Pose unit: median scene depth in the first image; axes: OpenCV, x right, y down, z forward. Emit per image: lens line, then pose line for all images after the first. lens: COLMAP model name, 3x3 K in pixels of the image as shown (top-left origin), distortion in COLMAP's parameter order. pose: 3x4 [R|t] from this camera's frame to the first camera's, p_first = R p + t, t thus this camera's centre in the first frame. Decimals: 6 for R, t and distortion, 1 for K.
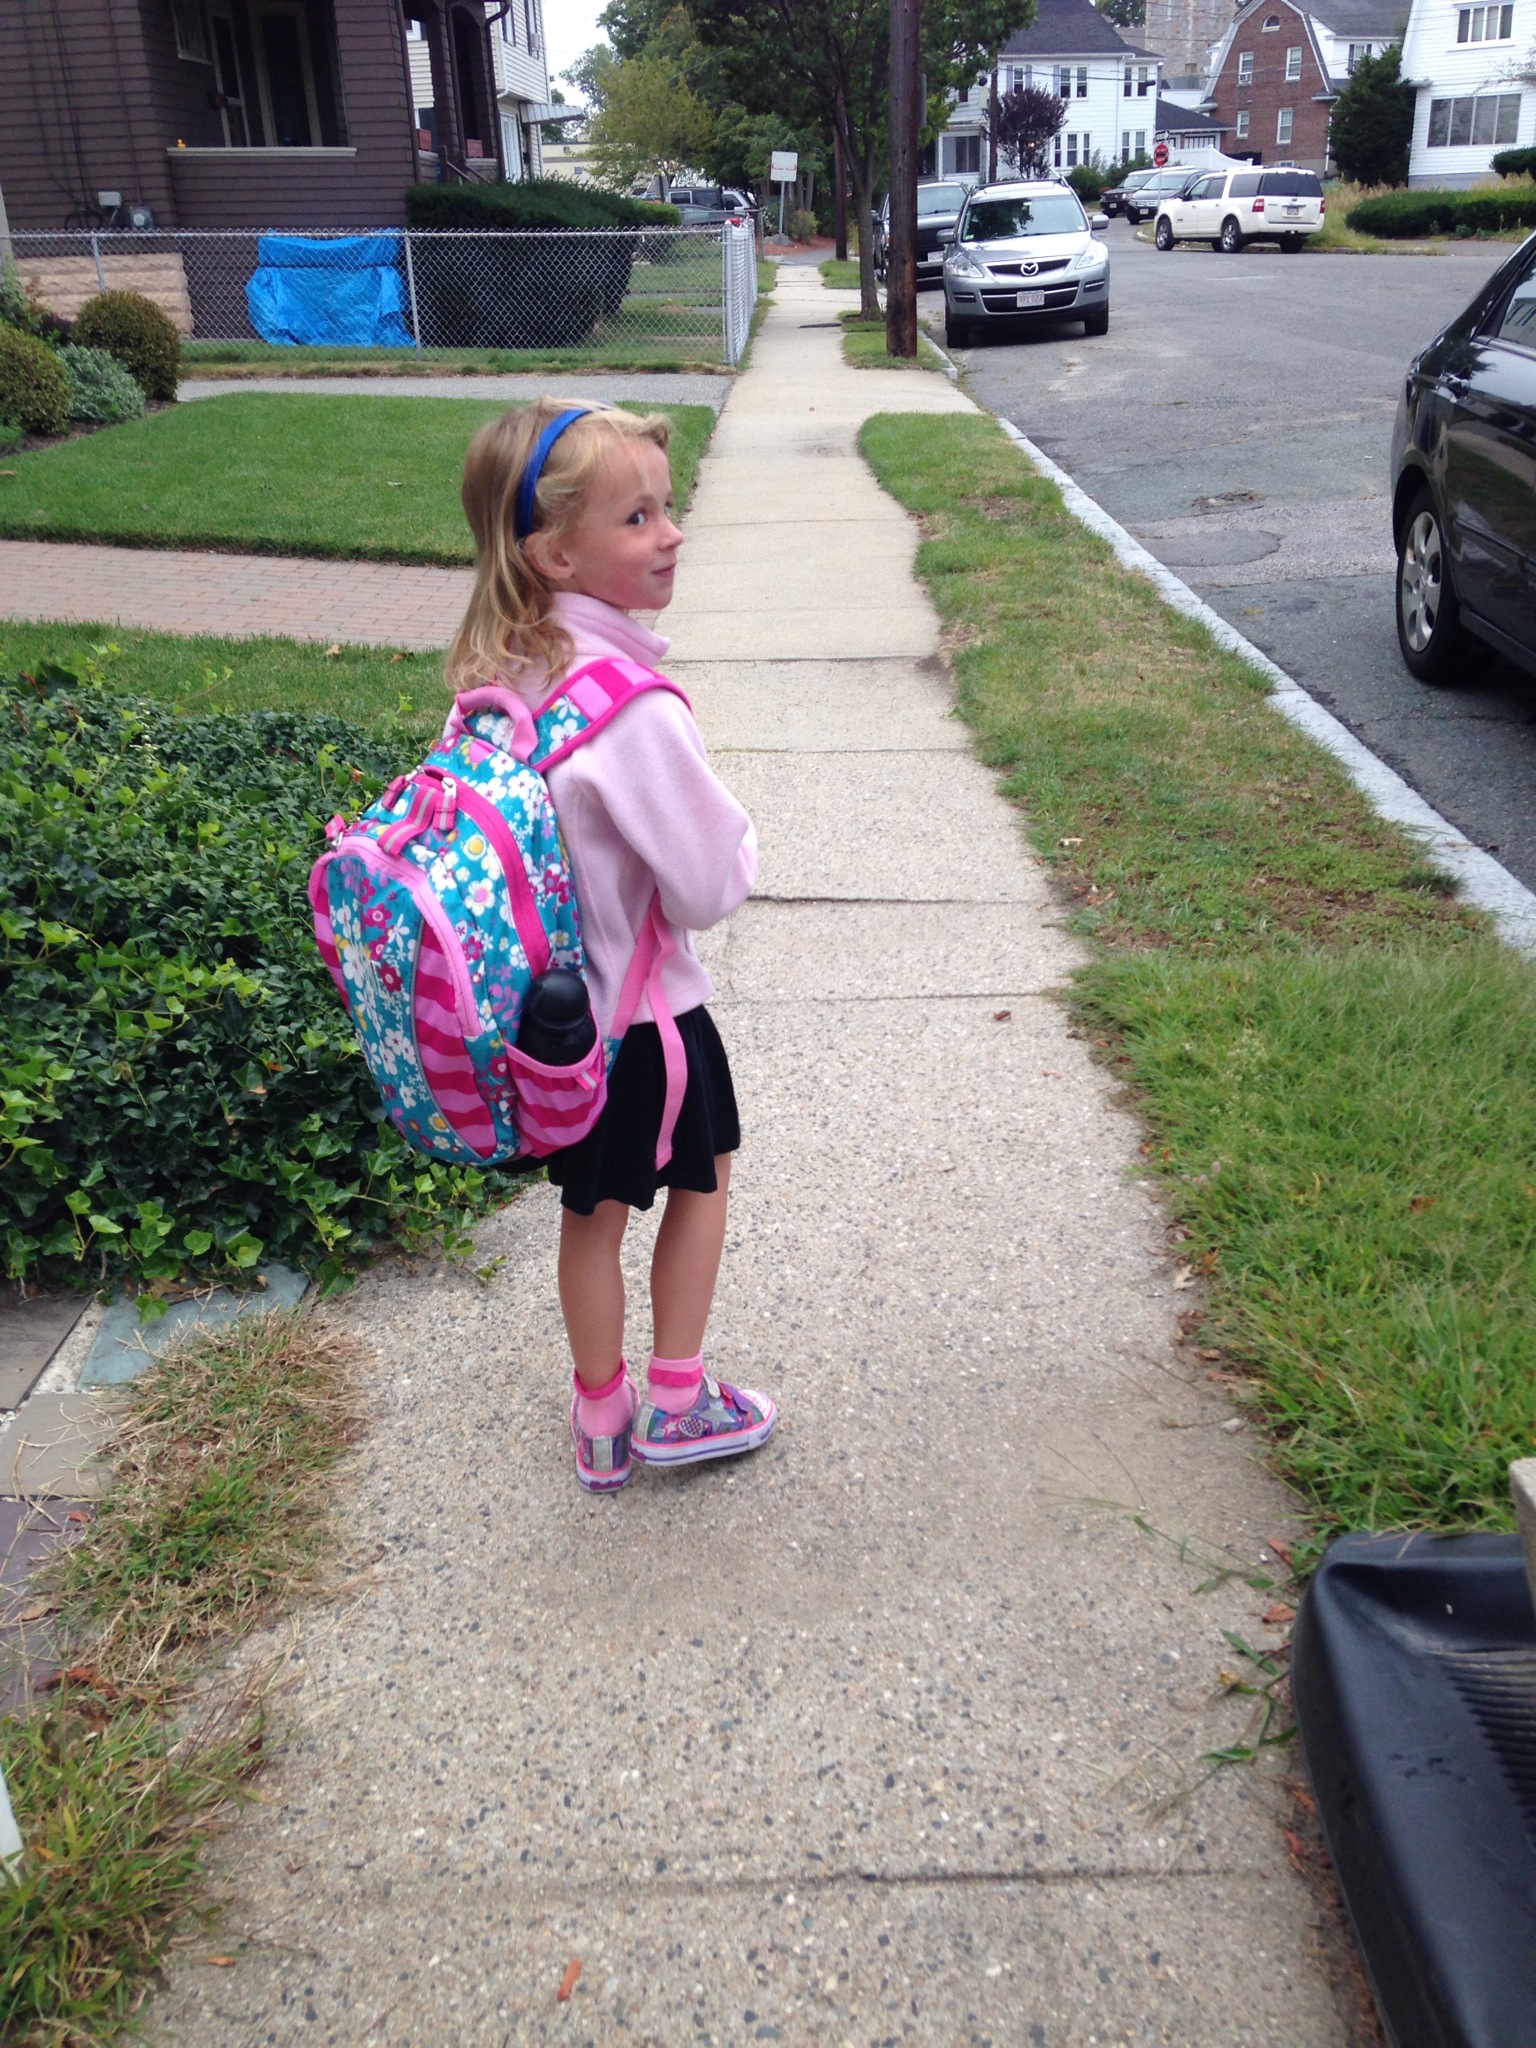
lens RADIAL K [[2016.0, 0, 764.8], [0, 2016.0, 967.0], [0, 0, 1]] dist [-0.067708, -0.039385]
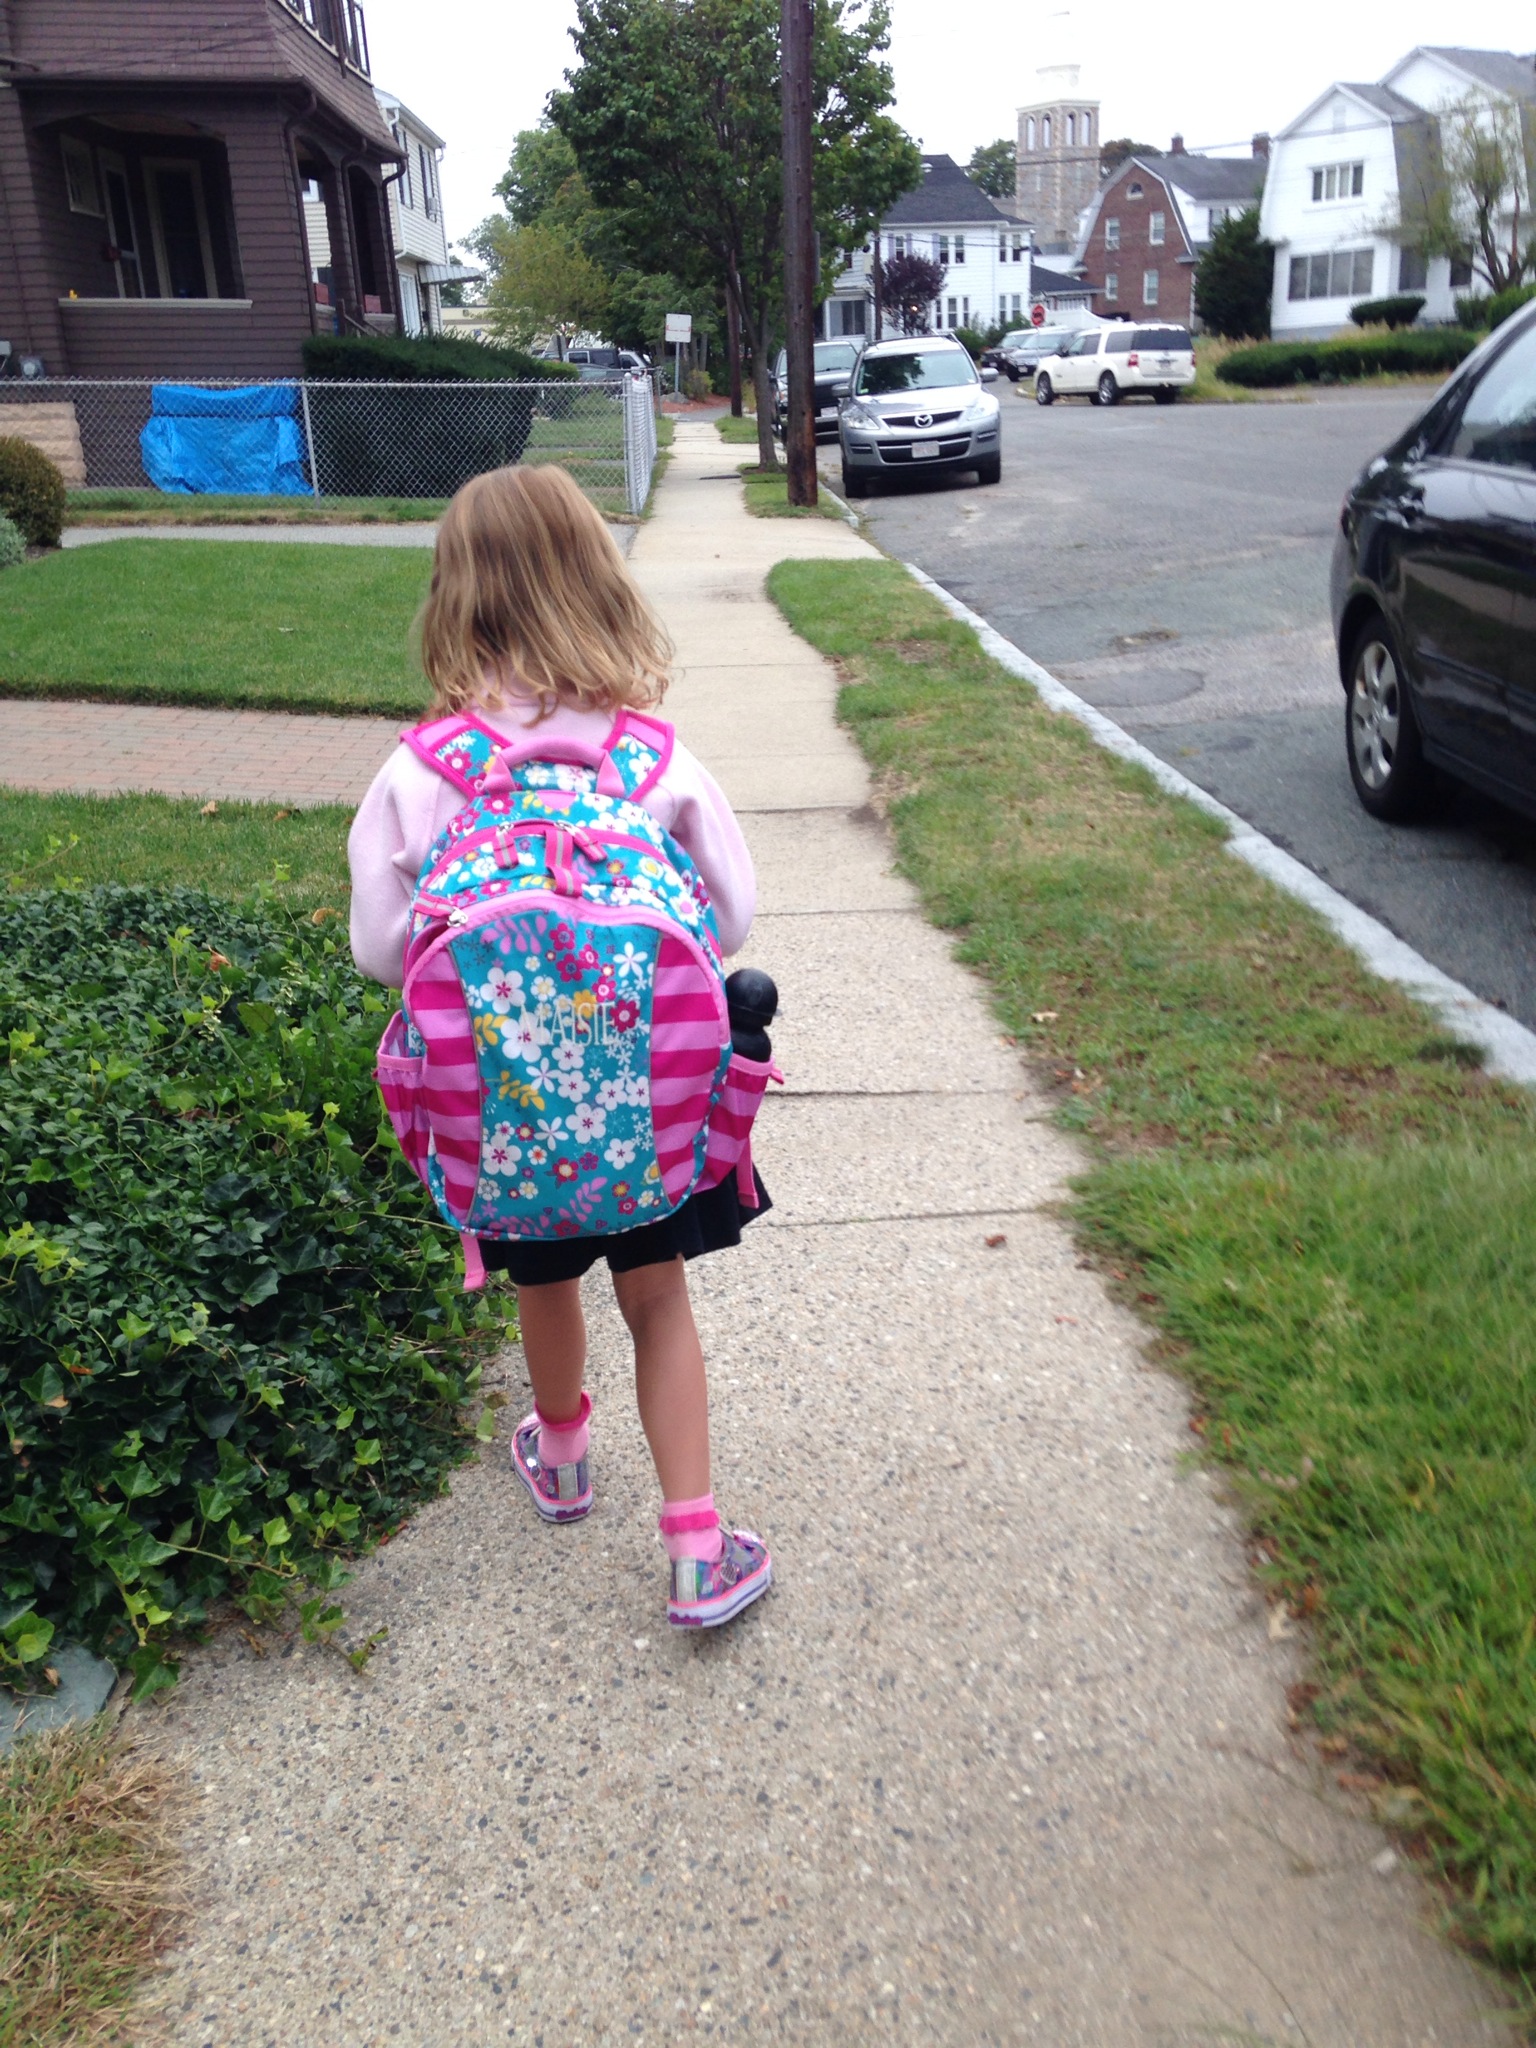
lens RADIAL K [[1947.8, 0, 861.1], [0, 1947.8, 927.6], [0, 0, 1]] dist [0.091166, -0.196391]
pose [[0.995201, -0.023774, 0.094918, -0.010588], [0.031817, 0.995946, -0.084141, -0.032976], [-0.092533, 0.086757, 0.991923, 0.153636]]
